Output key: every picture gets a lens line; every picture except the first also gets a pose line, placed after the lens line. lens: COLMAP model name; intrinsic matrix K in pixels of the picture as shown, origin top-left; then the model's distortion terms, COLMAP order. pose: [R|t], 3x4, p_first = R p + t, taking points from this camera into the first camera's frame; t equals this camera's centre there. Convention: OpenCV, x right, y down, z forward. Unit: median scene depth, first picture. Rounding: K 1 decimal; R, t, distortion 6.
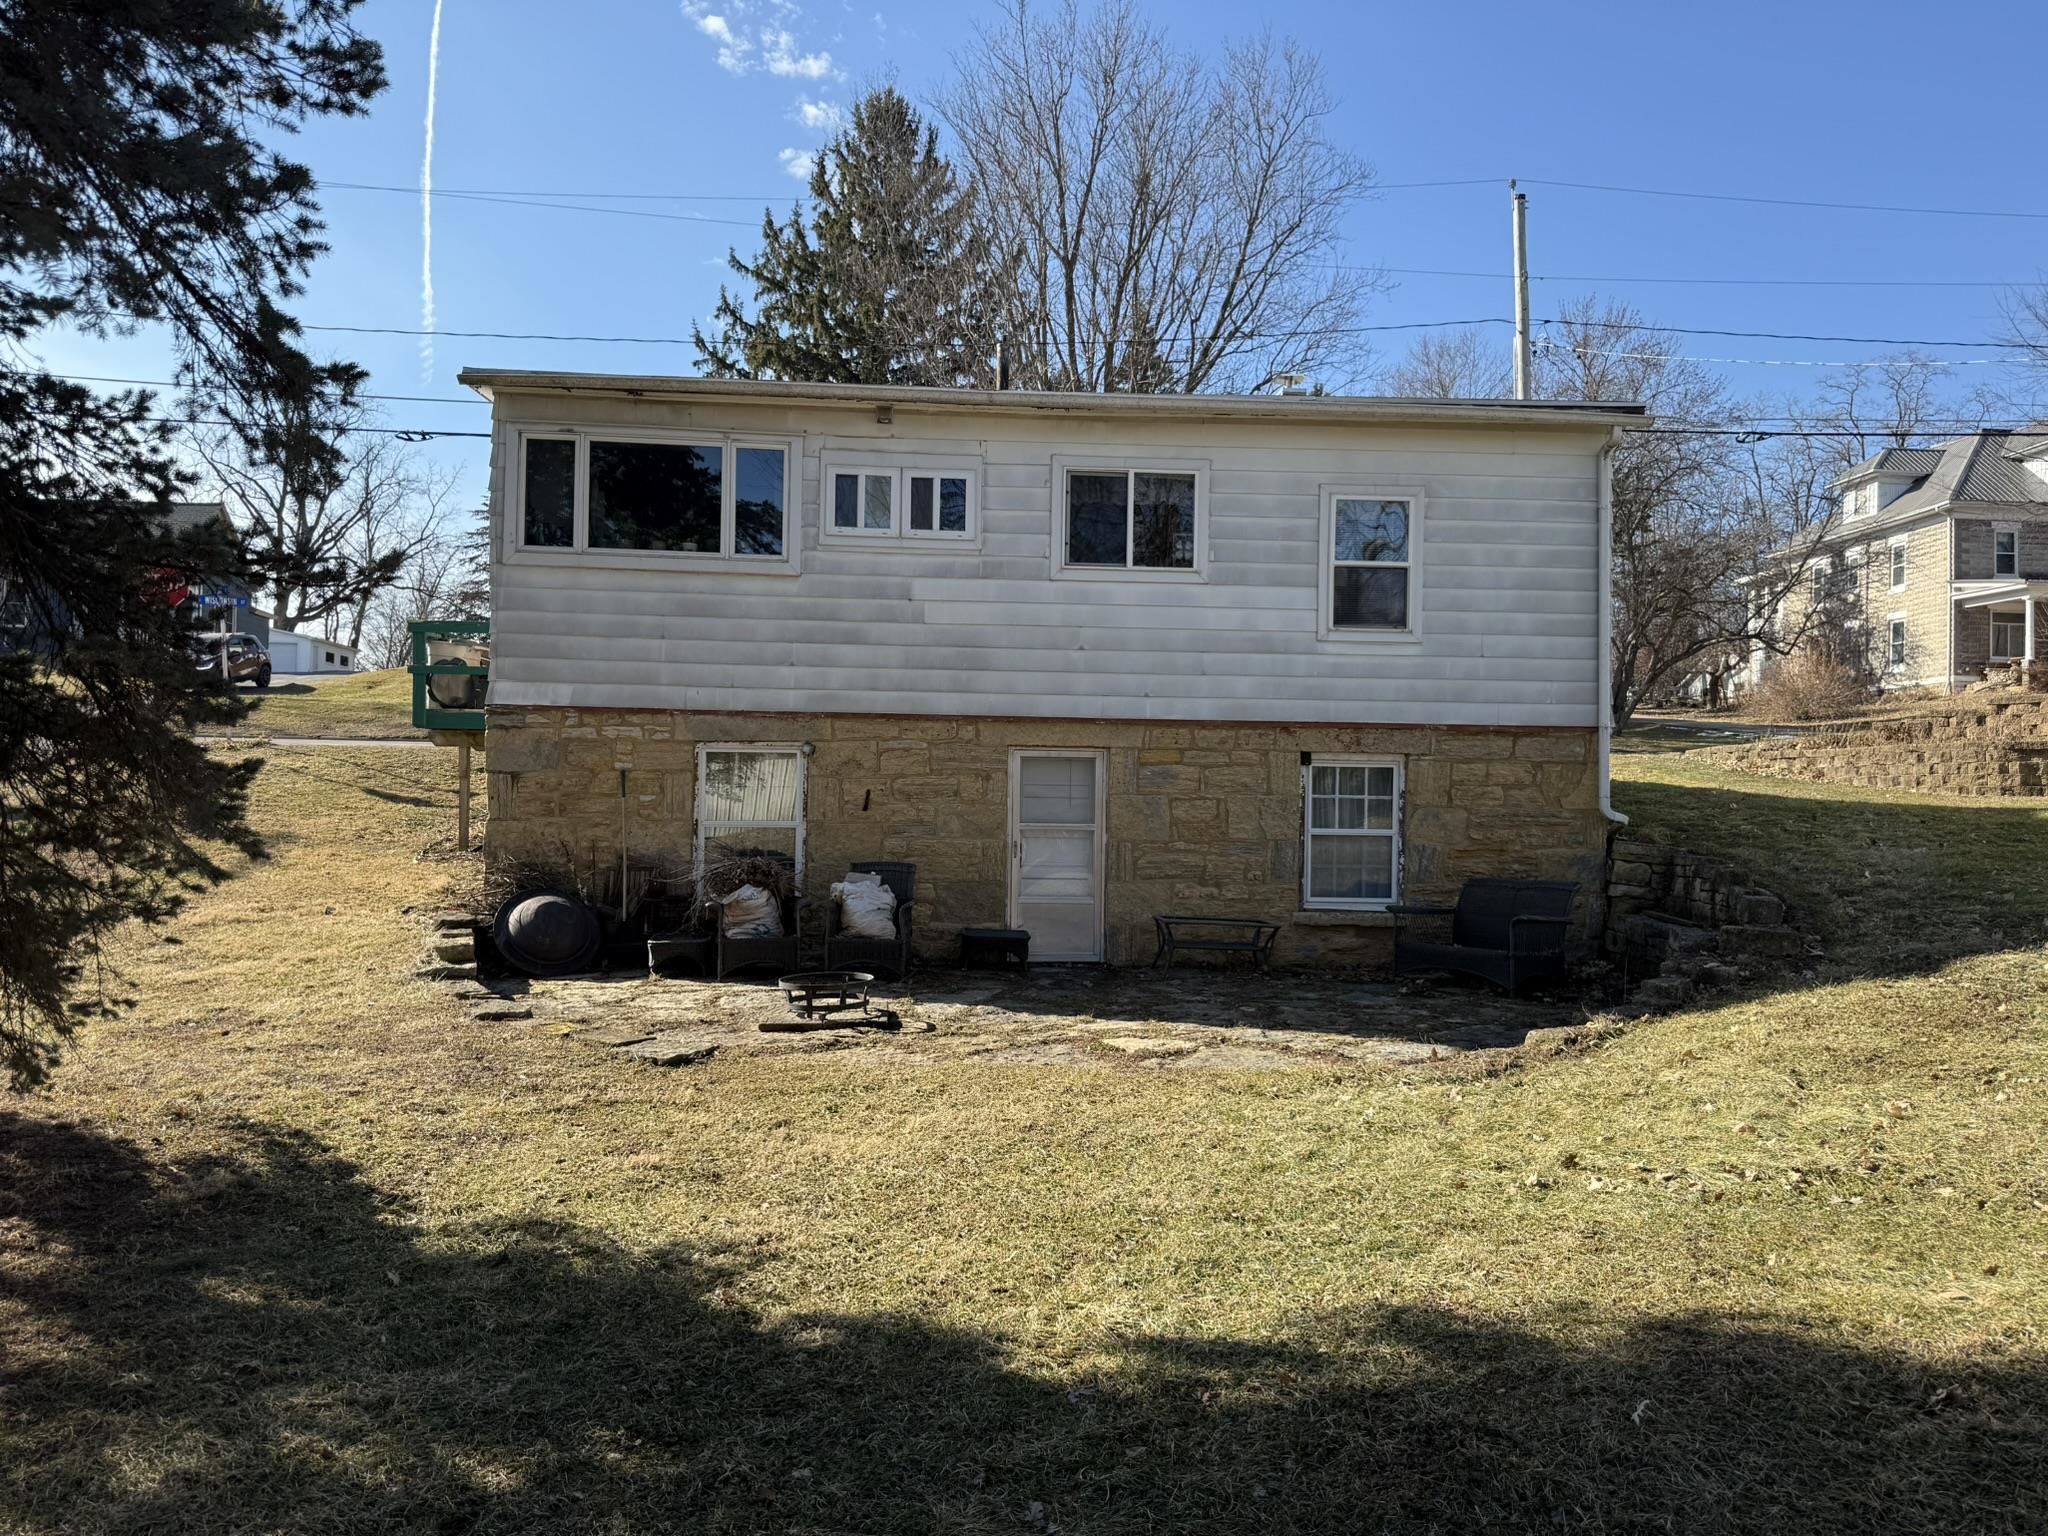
lens RADIAL K [[1433.8, 0, 1024.3], [0, 1433.8, 756.5], [0, 0, 1]] dist [0.170878, -0.263515]
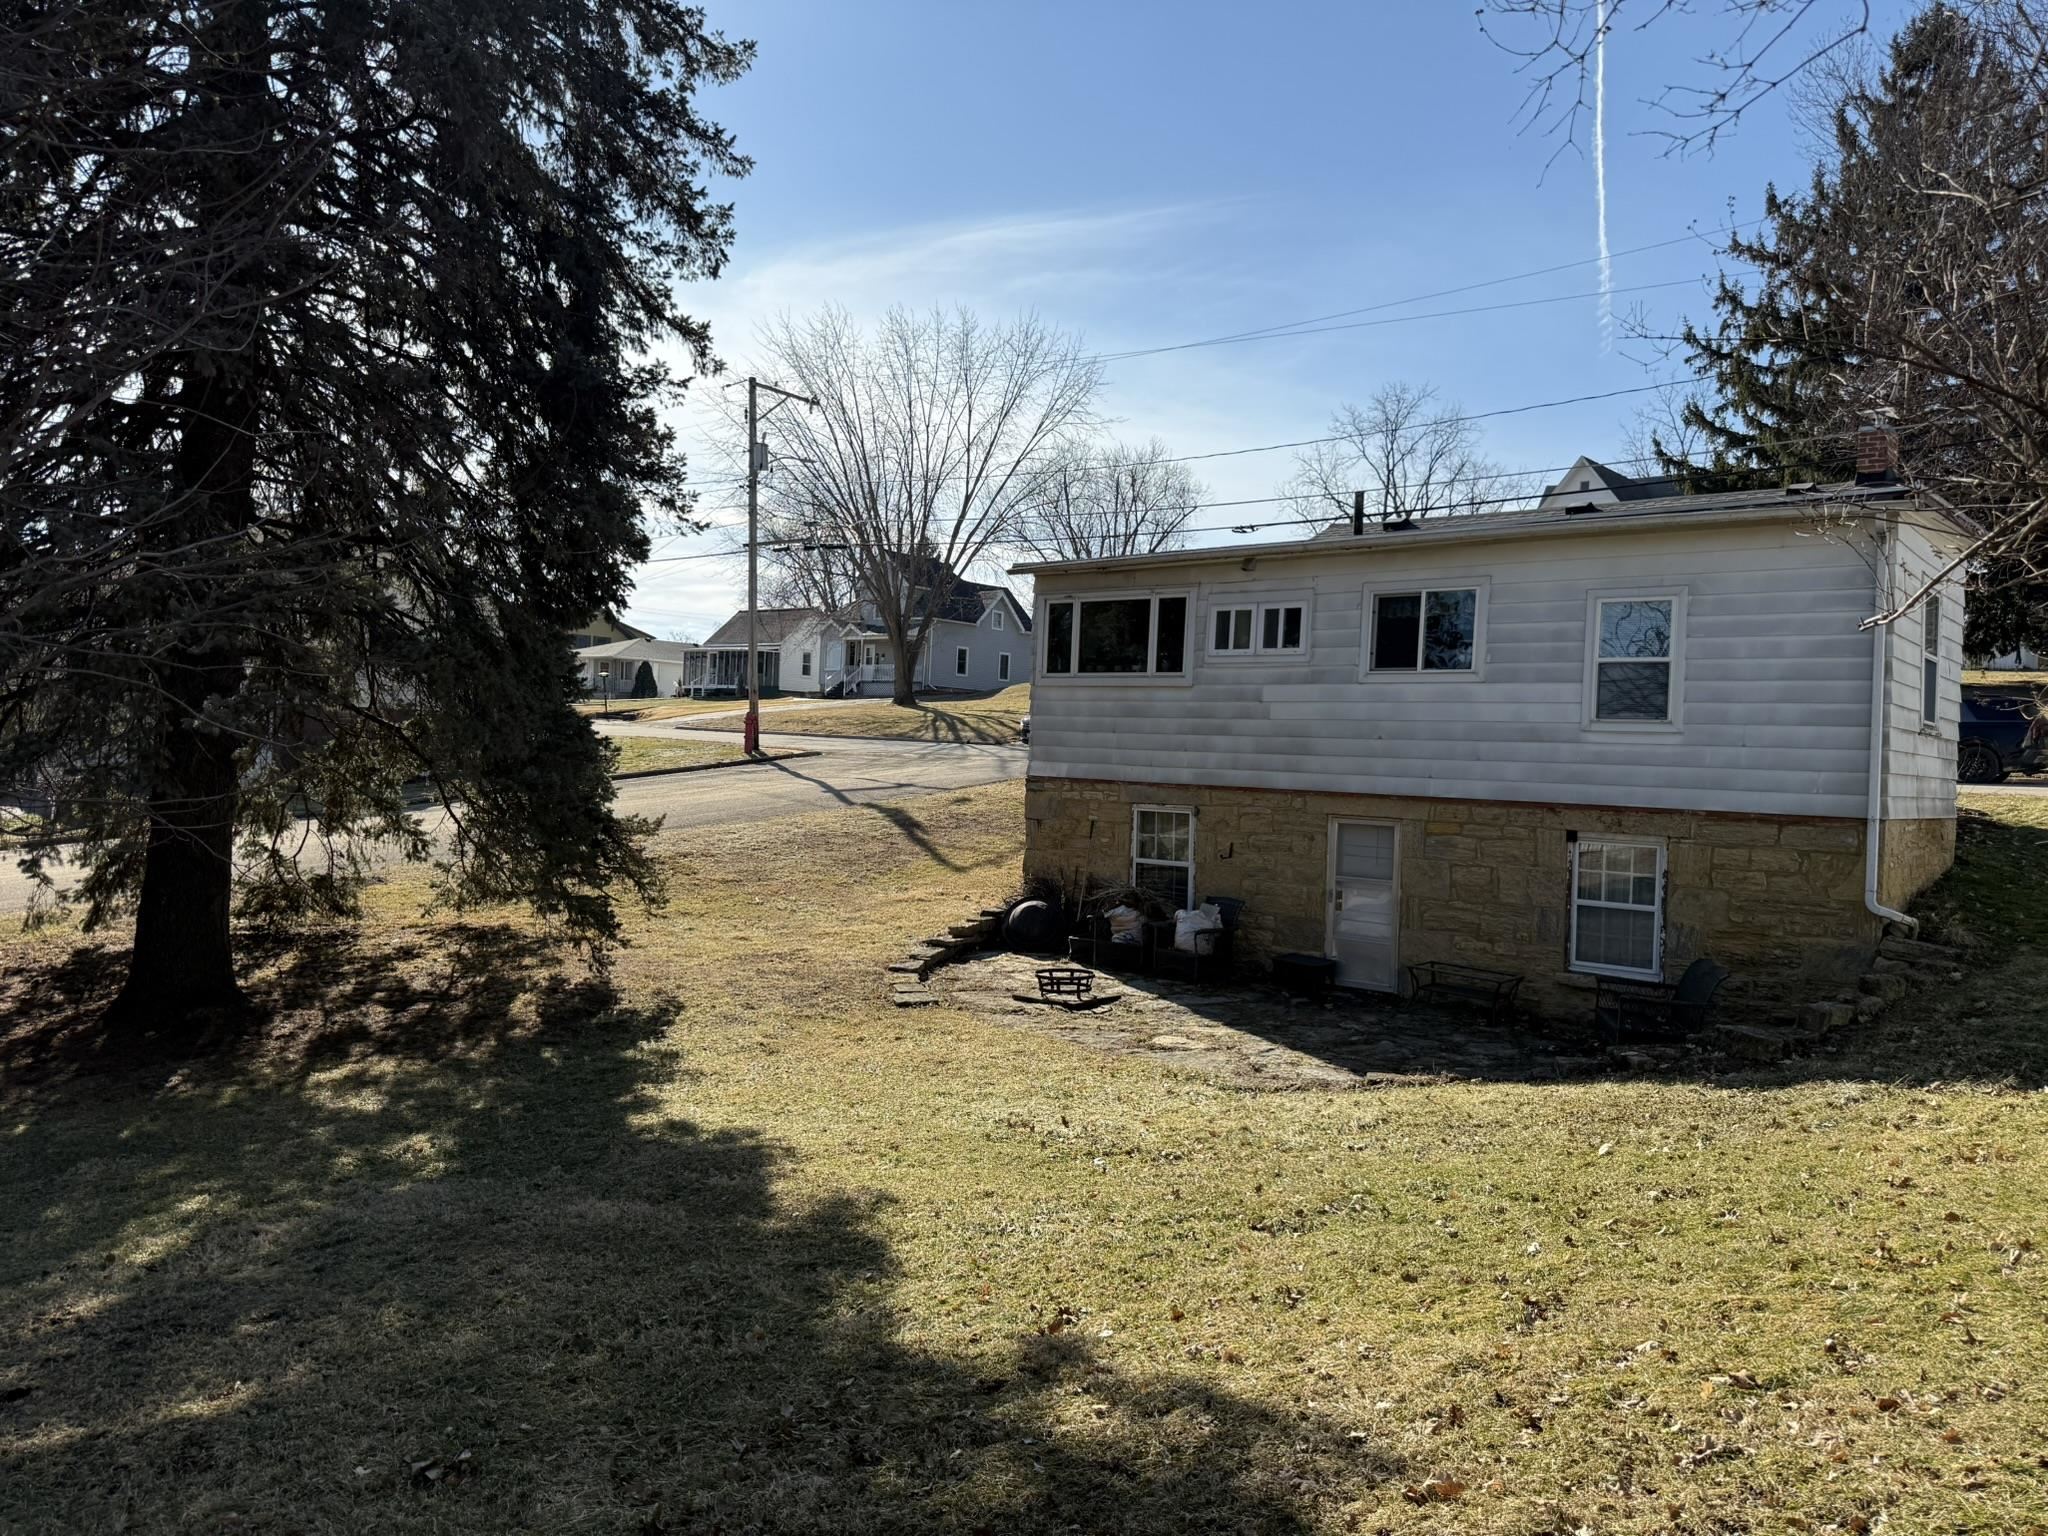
lens RADIAL K [[1433.8, 0, 1024.3], [0, 1433.8, 756.5], [0, 0, 1]] dist [0.170878, -0.263515]
pose [[0.718418, 0.011584, -0.695515, 0.681642], [-0.002539, 0.999898, 0.014031, -0.075453], [0.695607, -0.008314, 0.718375, -0.106535]]
